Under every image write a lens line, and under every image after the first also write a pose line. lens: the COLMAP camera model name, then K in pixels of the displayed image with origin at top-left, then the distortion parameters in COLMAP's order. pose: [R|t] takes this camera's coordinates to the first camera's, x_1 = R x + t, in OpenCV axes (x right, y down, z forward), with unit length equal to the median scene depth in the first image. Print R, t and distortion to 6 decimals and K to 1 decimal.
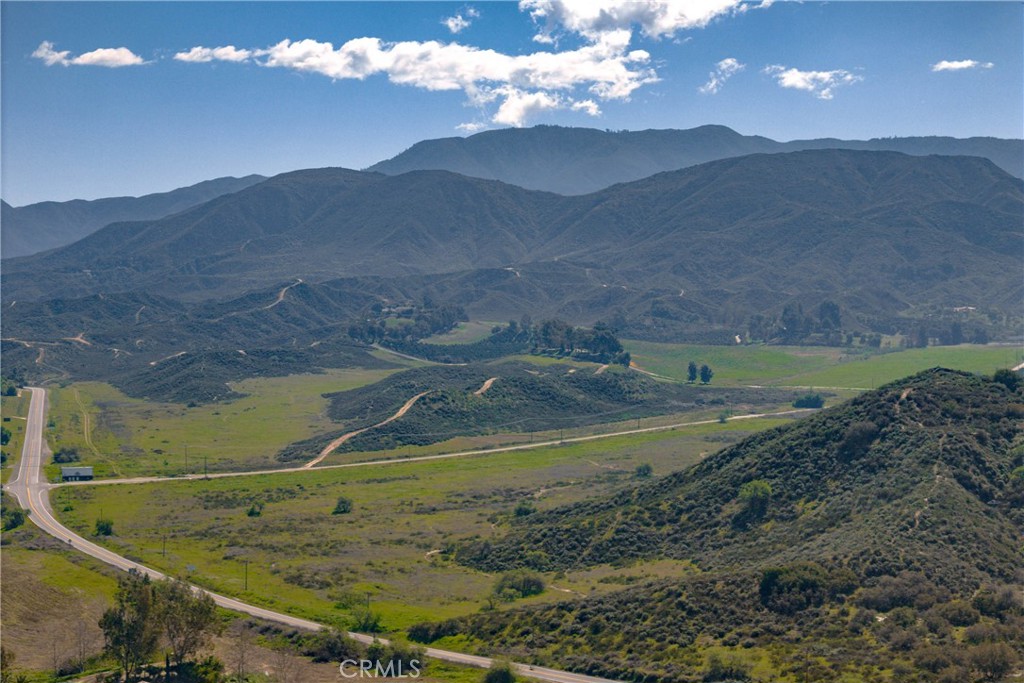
lens RADIAL K [[2054.5, 0, 512.0], [0, 2054.5, 341.5], [0, 0, 1]] dist [-0.141139, 0.082401]
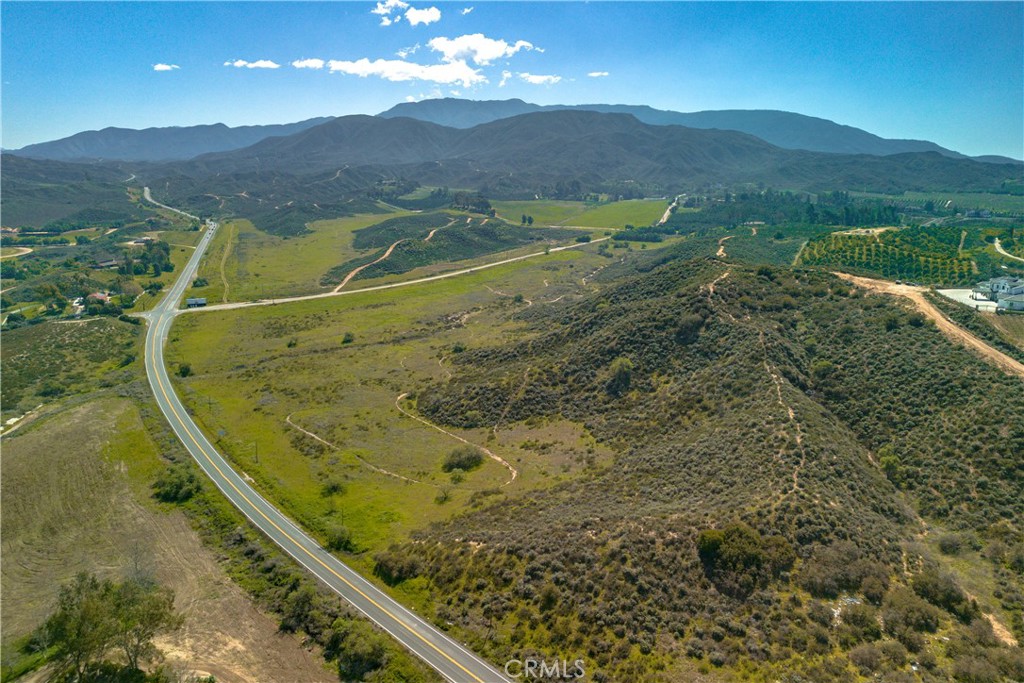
lens RADIAL K [[746.1, 0, 514.7], [0, 746.1, 349.7], [0, 0, 1]] dist [0.109607, -0.135384]
pose [[0.994918, -0.018028, 0.099063, -0.008508], [-0.003710, 0.976609, 0.214990, -0.044668], [-0.100622, -0.214265, 0.971579, 0.413589]]
